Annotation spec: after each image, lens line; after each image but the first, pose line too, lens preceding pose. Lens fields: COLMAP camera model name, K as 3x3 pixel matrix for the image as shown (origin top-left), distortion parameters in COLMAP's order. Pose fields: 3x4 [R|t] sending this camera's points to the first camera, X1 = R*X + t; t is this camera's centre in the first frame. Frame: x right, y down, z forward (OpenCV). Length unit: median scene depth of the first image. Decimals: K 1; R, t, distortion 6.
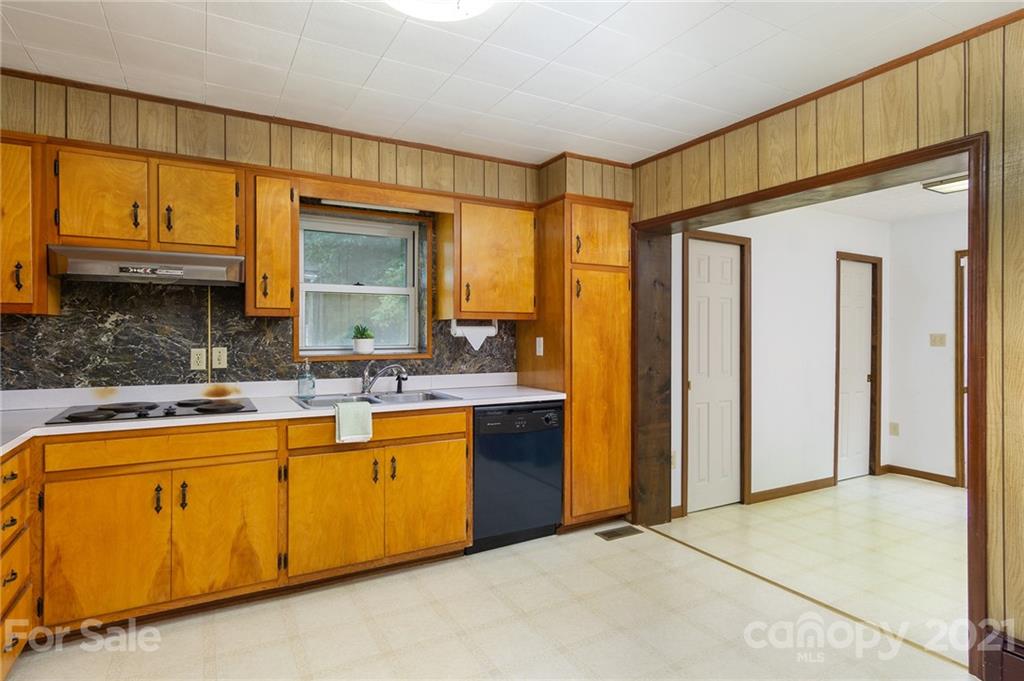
lens RADIAL K [[542.0, 0, 506.8], [0, 542.0, 337.0], [0, 0, 1]] dist [0.002368, 0.001437]
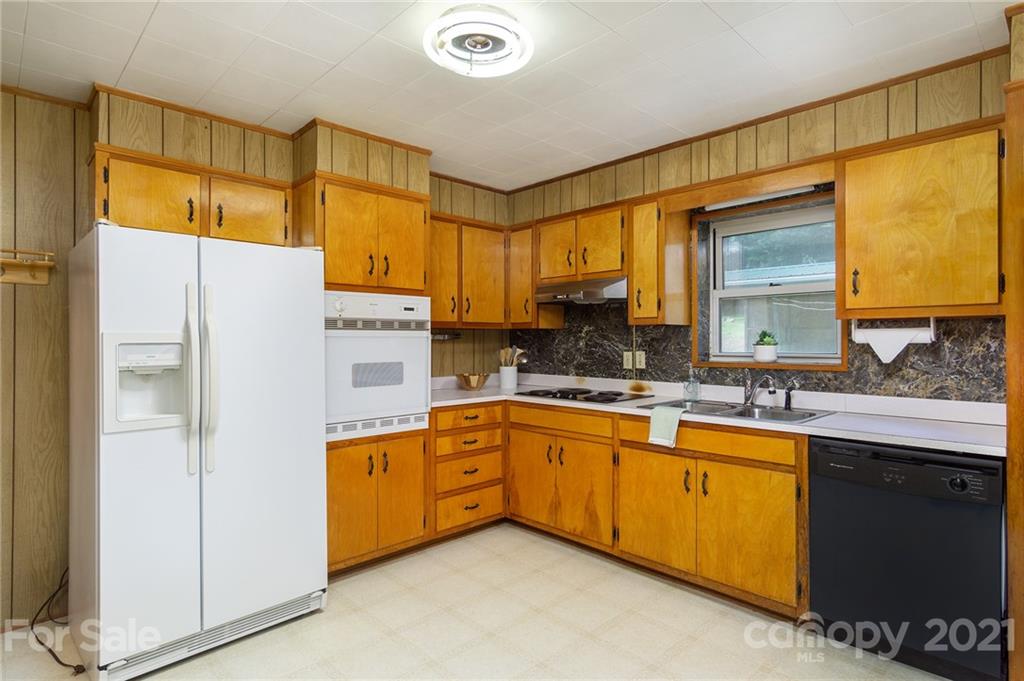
lens RADIAL K [[542.0, 0, 506.8], [0, 542.0, 337.0], [0, 0, 1]] dist [0.002368, 0.001437]
pose [[0.249833, -0.007568, -0.968259, 0.598757], [-0.002892, 0.999959, -0.008561, -0.001634], [0.968285, 0.004939, 0.249801, 0.427357]]
